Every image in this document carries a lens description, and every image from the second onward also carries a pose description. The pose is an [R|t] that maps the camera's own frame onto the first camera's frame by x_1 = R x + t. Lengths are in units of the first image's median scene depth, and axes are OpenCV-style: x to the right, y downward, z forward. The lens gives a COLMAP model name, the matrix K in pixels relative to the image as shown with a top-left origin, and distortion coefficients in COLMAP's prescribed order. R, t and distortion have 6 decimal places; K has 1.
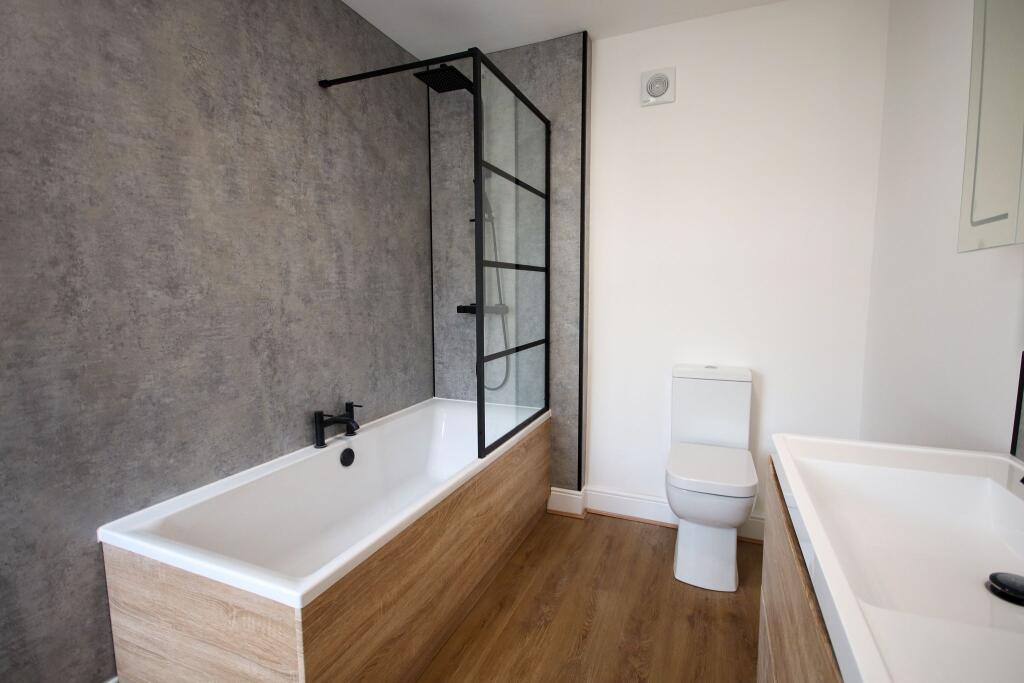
lens RADIAL K [[469.1, 0, 522.8], [0, 469.1, 337.7], [0, 0, 1]] dist [-0.000774, -0.000214]
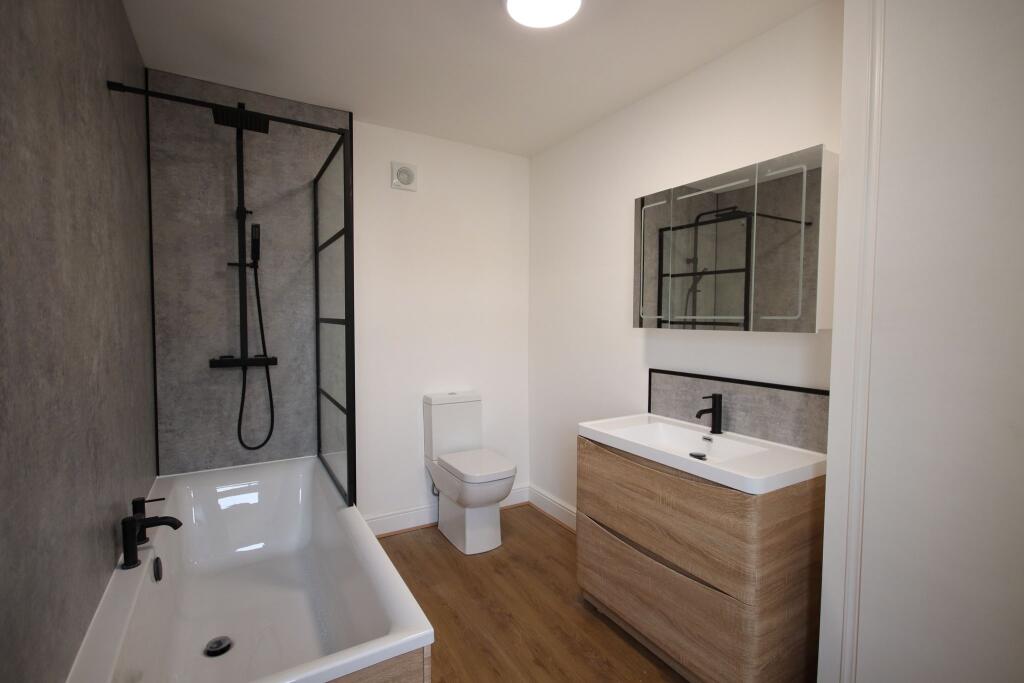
lens RADIAL K [[469.3, 0, 510.3], [0, 469.3, 340.4], [0, 0, 1]] dist [0.000023, -0.000212]
pose [[0.604430, -0.031672, 0.796029, -0.951781], [0.073038, 0.997204, -0.015782, -0.095597], [-0.793303, 0.067680, 0.605053, 0.075979]]
